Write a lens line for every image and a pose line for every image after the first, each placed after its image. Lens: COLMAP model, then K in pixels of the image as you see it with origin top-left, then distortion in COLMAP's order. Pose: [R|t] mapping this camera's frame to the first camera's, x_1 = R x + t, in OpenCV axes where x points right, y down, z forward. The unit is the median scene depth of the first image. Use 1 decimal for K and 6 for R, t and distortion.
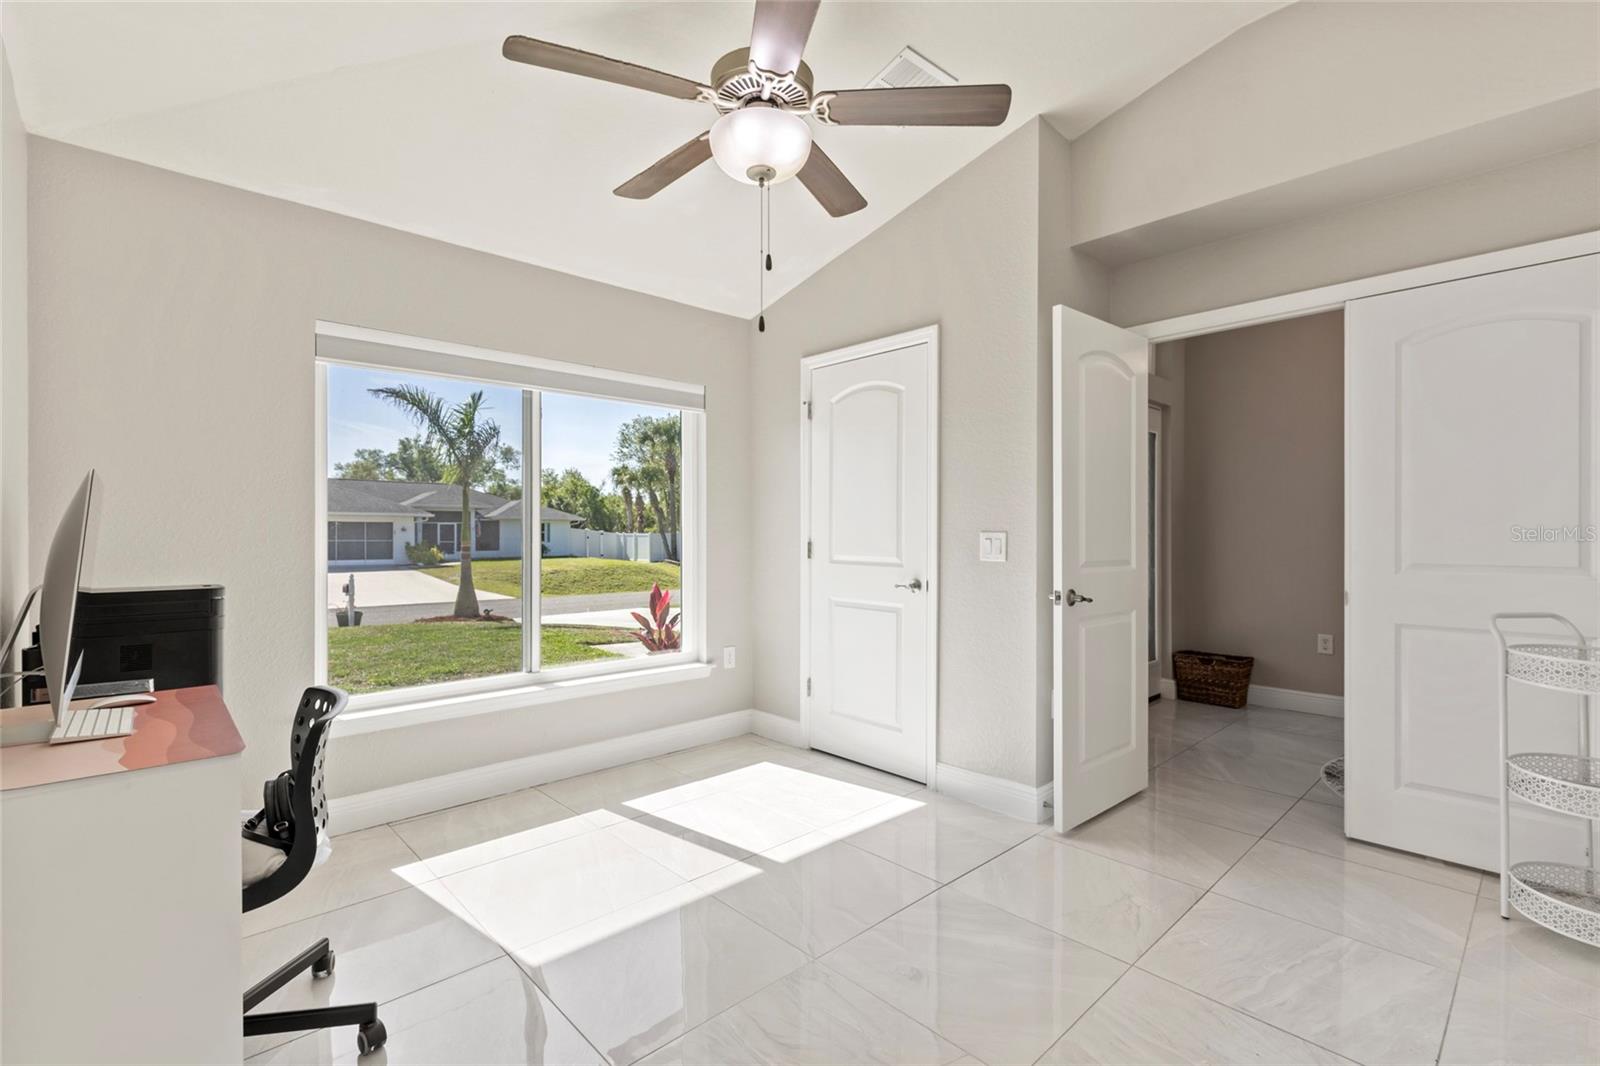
lens RADIAL K [[725.9, 0, 794.6], [0, 725.9, 535.4], [0, 0, 1]] dist [-0.005914, -0.000321]
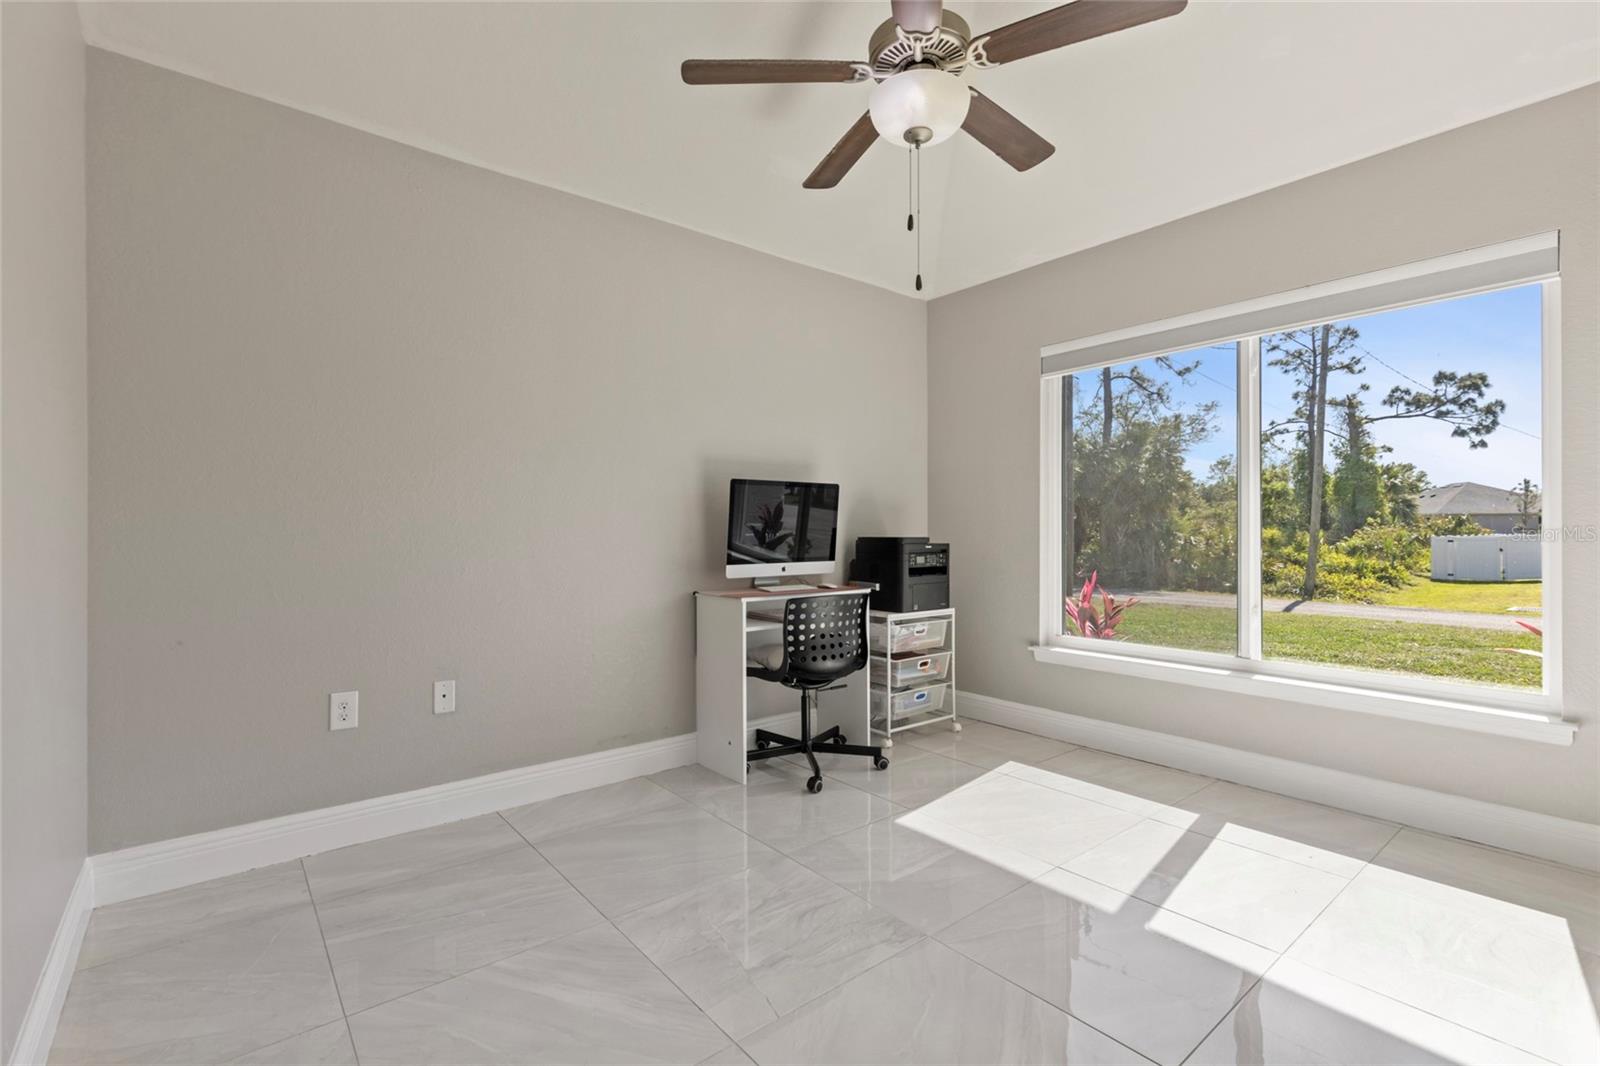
lens RADIAL K [[725.9, 0, 795.3], [0, 725.9, 533.0], [0, 0, 1]] dist [-0.005914, -0.000321]
pose [[-0.098846, 0.000252, -0.995103, 0.644560], [0.001103, 0.999999, 0.000144, 0.040950], [0.995102, -0.001083, -0.098846, 0.609708]]
